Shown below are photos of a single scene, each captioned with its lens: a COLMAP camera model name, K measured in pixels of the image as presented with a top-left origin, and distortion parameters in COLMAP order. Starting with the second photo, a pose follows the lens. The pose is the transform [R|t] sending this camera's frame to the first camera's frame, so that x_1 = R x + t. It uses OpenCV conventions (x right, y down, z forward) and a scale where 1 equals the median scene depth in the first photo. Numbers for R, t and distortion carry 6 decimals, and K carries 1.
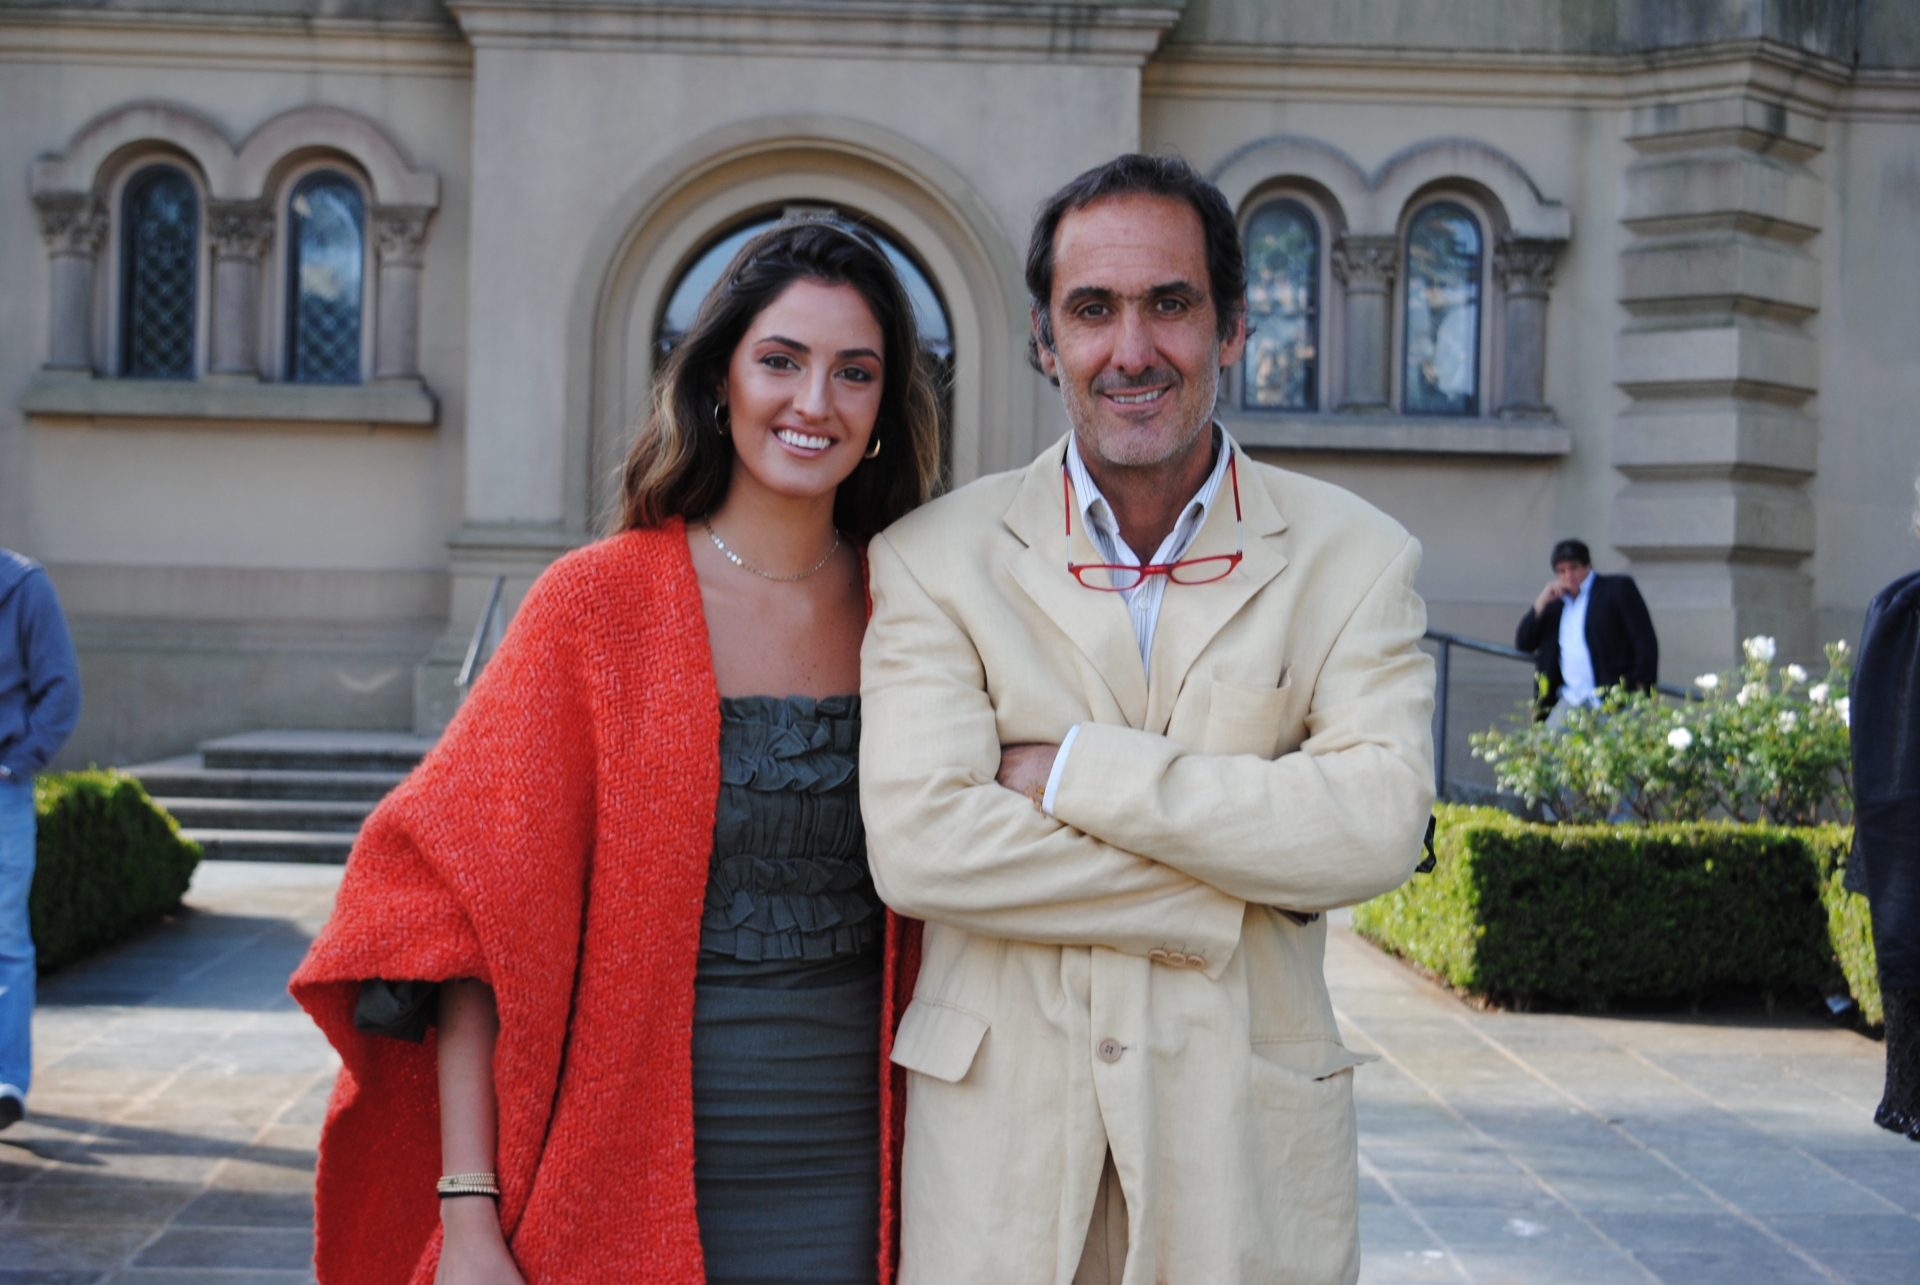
lens RADIAL K [[2943.7, 0, 972.0], [0, 2943.7, 639.7], [0, 0, 1]] dist [-0.007750, 0.000000]
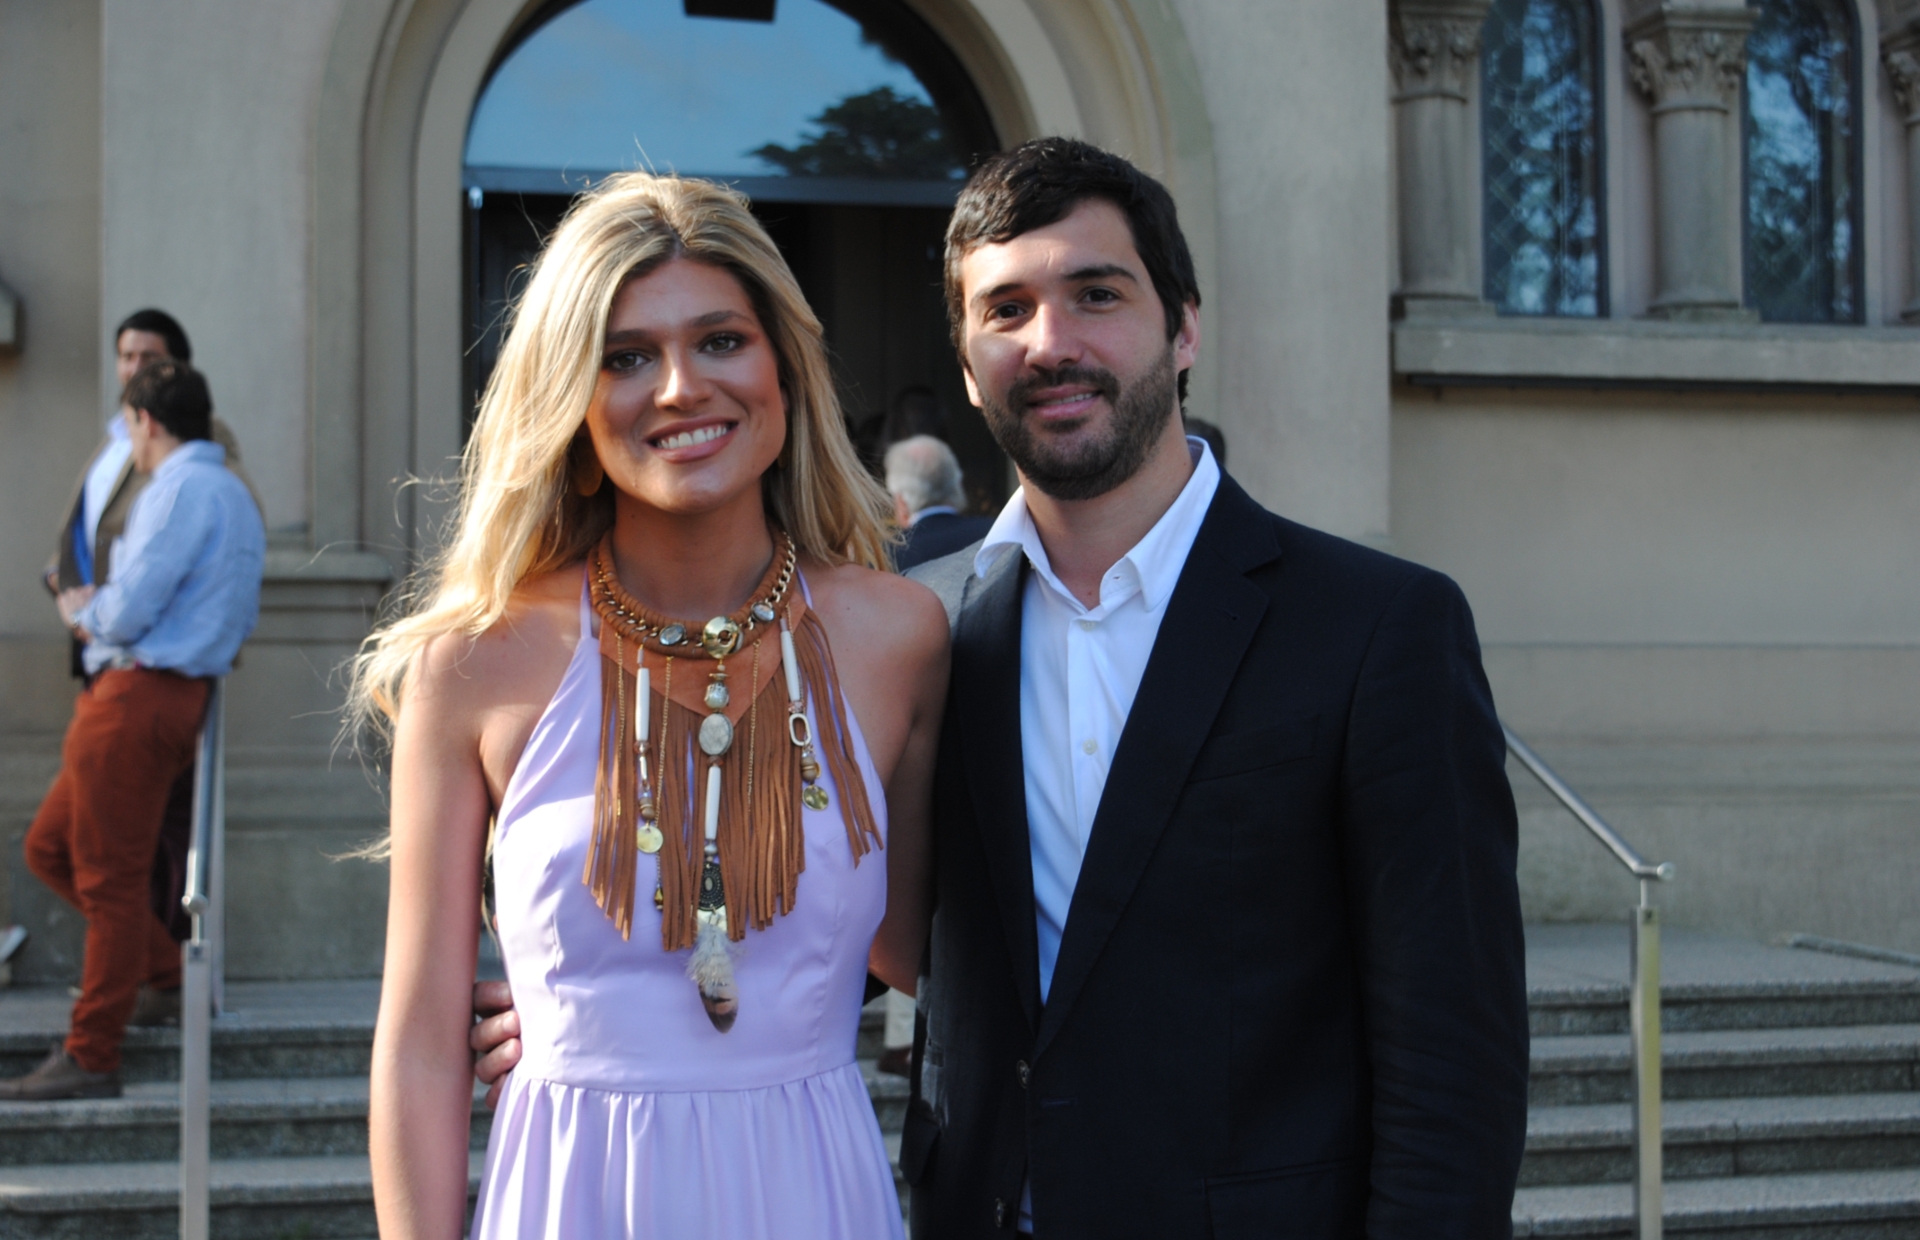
lens RADIAL K [[2945.2, 0, 945.3], [0, 2945.2, 613.8], [0, 0, 1]] dist [-0.048662, 0.000000]
pose [[0.984784, -0.025195, 0.171947, -0.112556], [0.031003, 0.999033, -0.031174, -0.006846], [-0.170995, 0.036030, 0.984613, 0.473153]]
